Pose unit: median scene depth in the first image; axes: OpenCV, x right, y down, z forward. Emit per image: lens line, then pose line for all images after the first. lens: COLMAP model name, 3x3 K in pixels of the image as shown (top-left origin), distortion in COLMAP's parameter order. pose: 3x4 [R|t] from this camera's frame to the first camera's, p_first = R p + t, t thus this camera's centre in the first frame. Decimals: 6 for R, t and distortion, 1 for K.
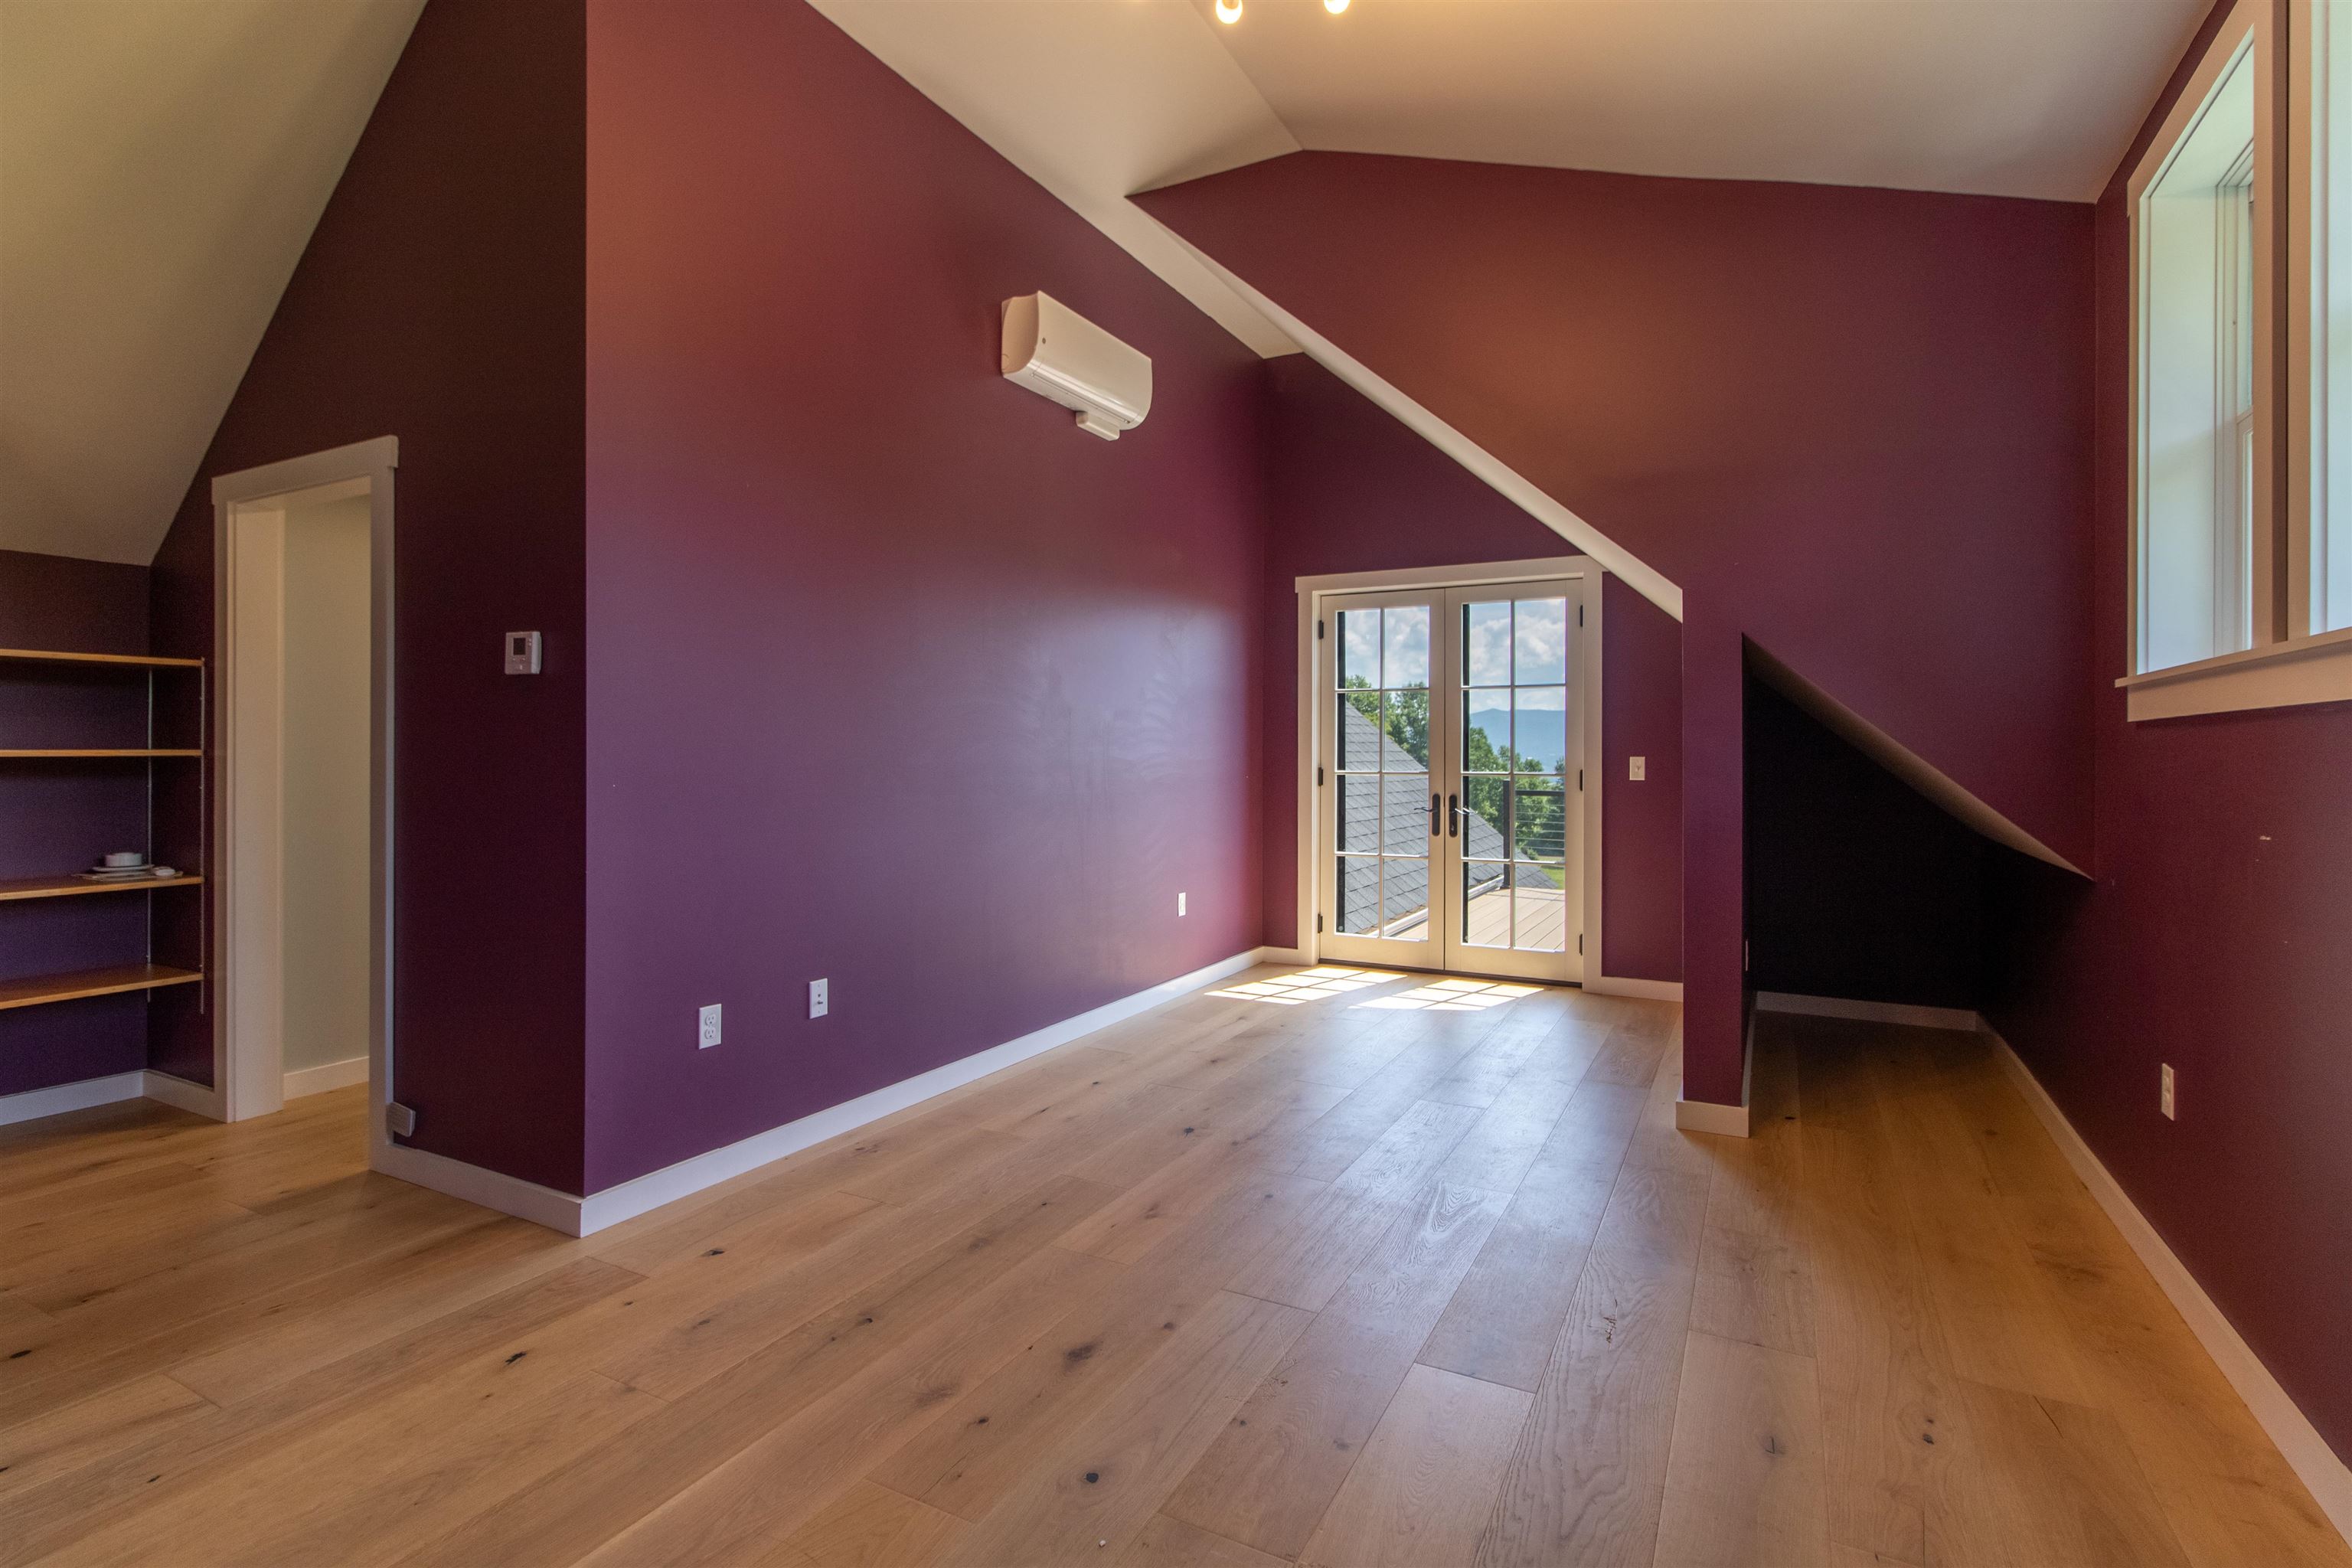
lens RADIAL K [[1105.8, 0, 1173.0], [0, 1105.8, 760.4], [0, 0, 1]] dist [0.000074, 0.000603]
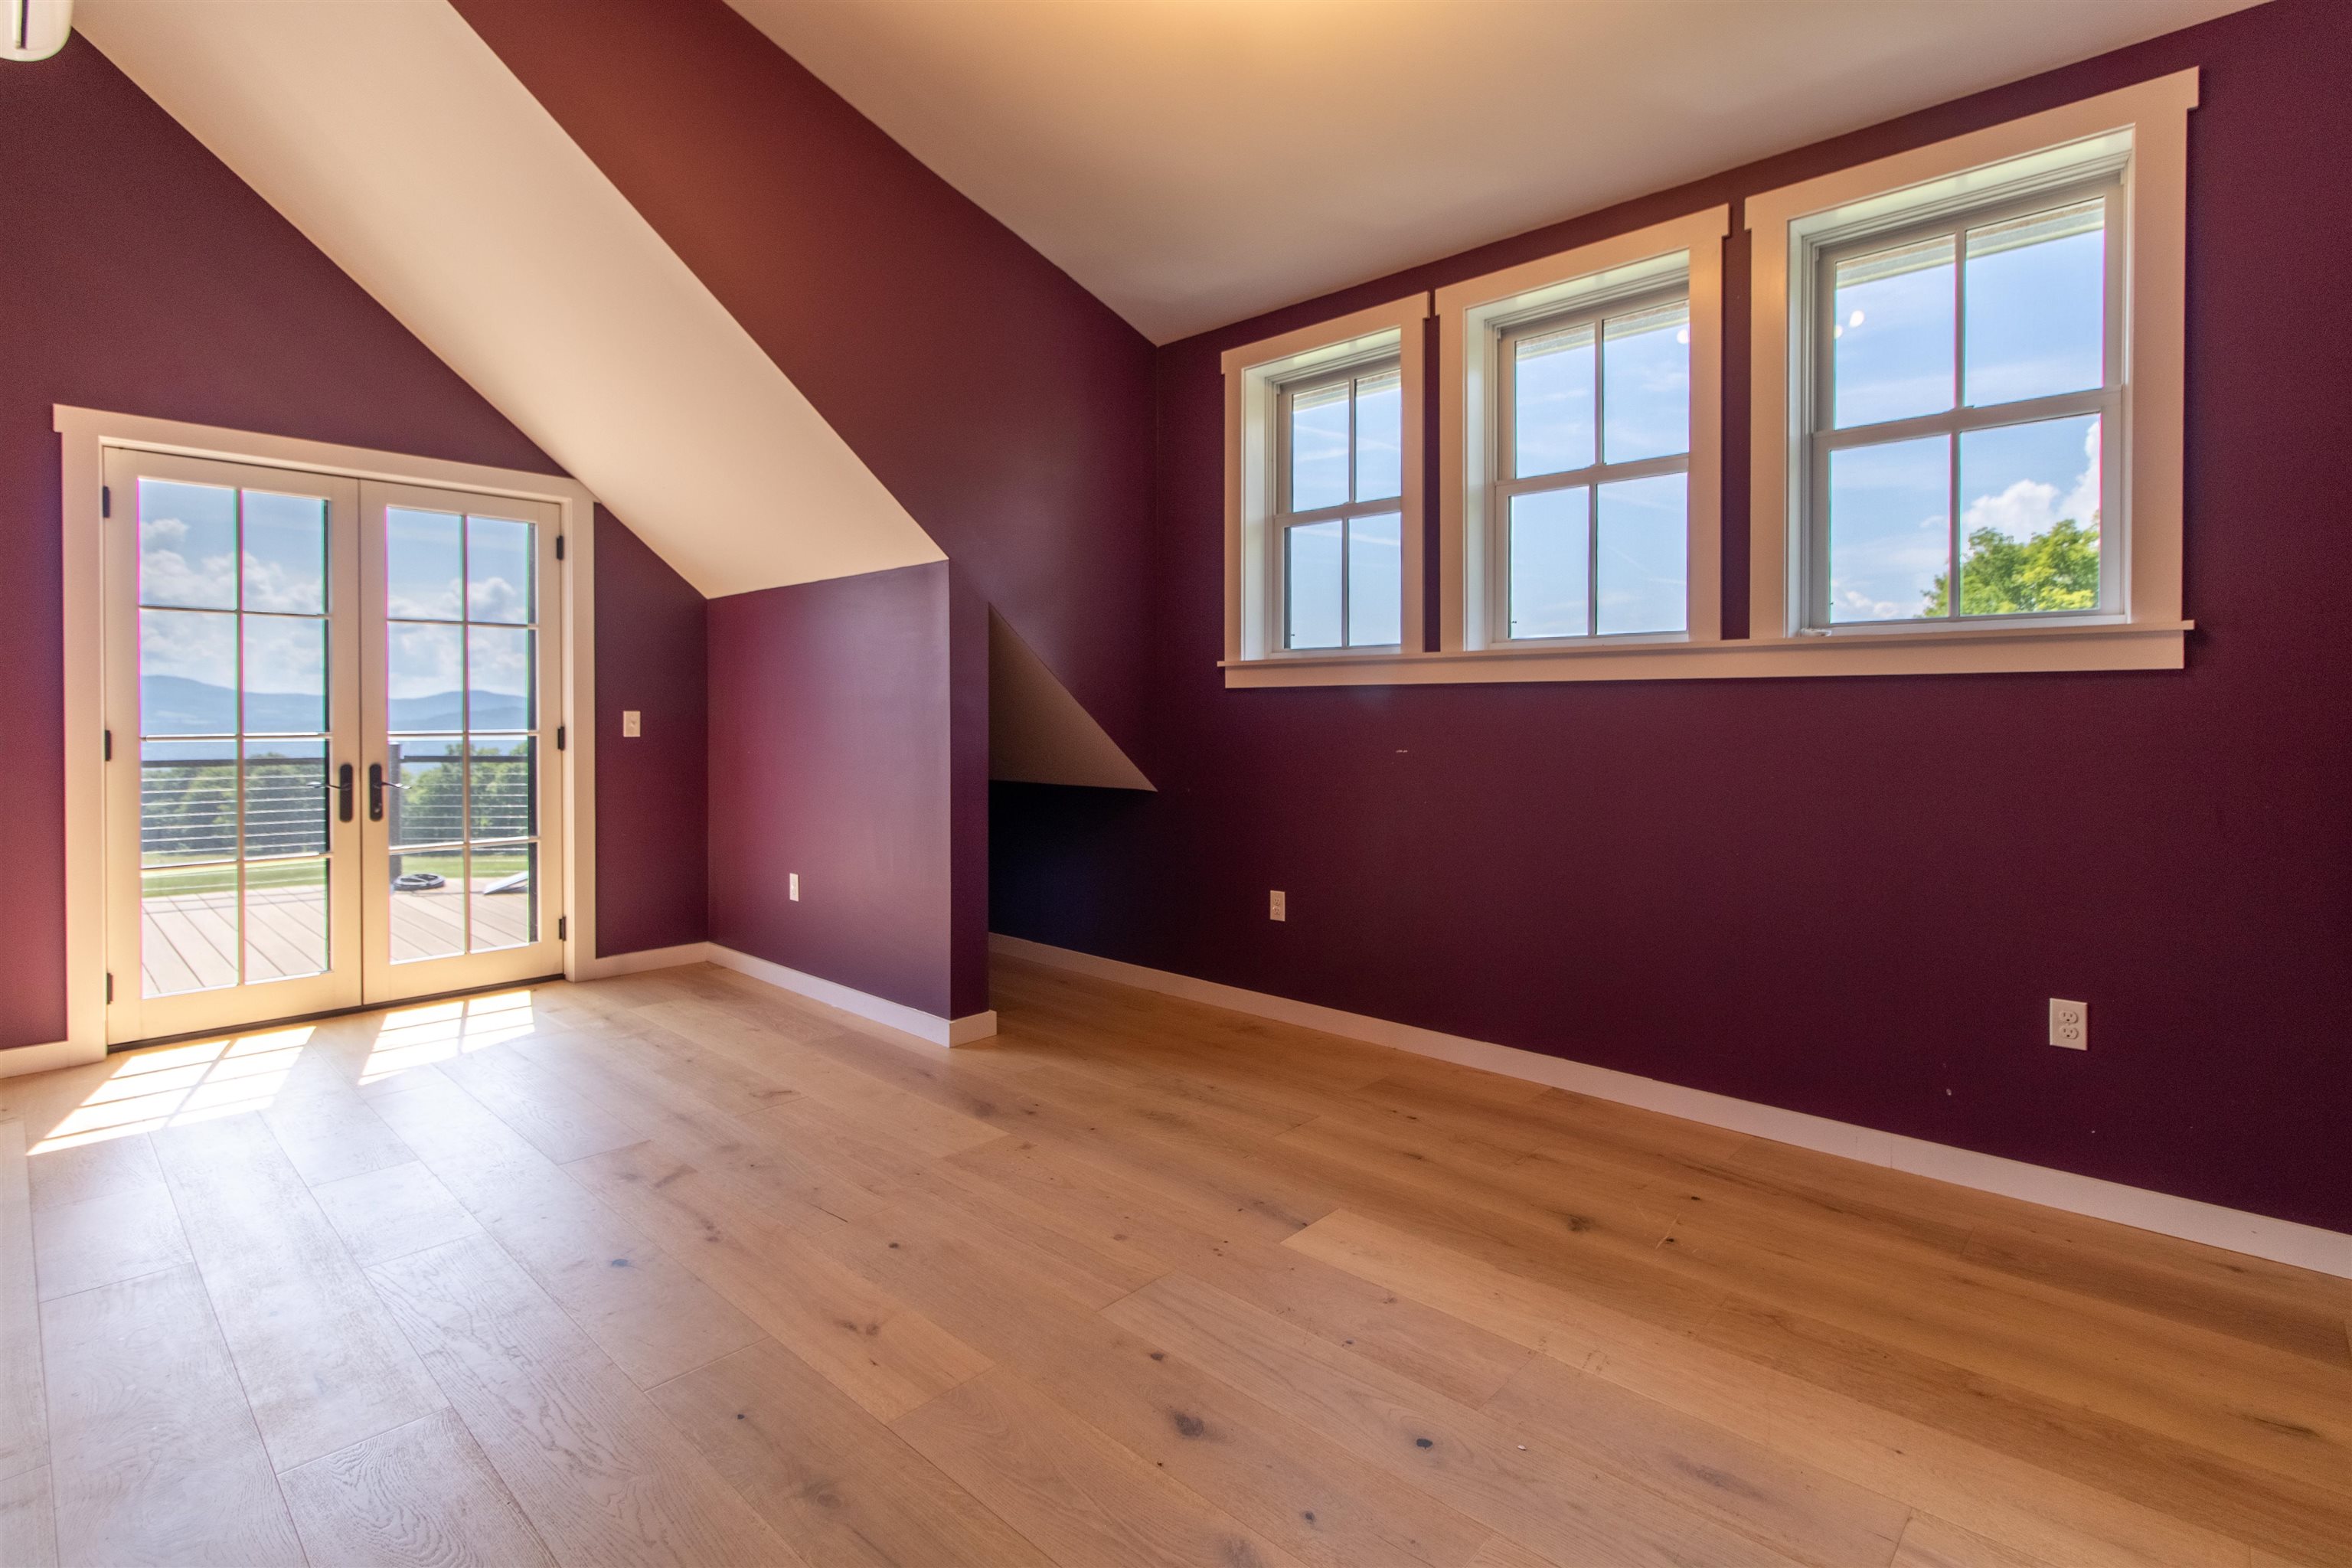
lens RADIAL K [[1105.8, 0, 1199.1], [0, 1105.8, 719.4], [0, 0, 1]] dist [0.000074, 0.000603]
pose [[0.246905, -0.009269, 0.968995, -0.668377], [0.005509, 0.999952, 0.008162, -0.002142], [-0.969024, 0.003323, 0.246944, 0.593588]]
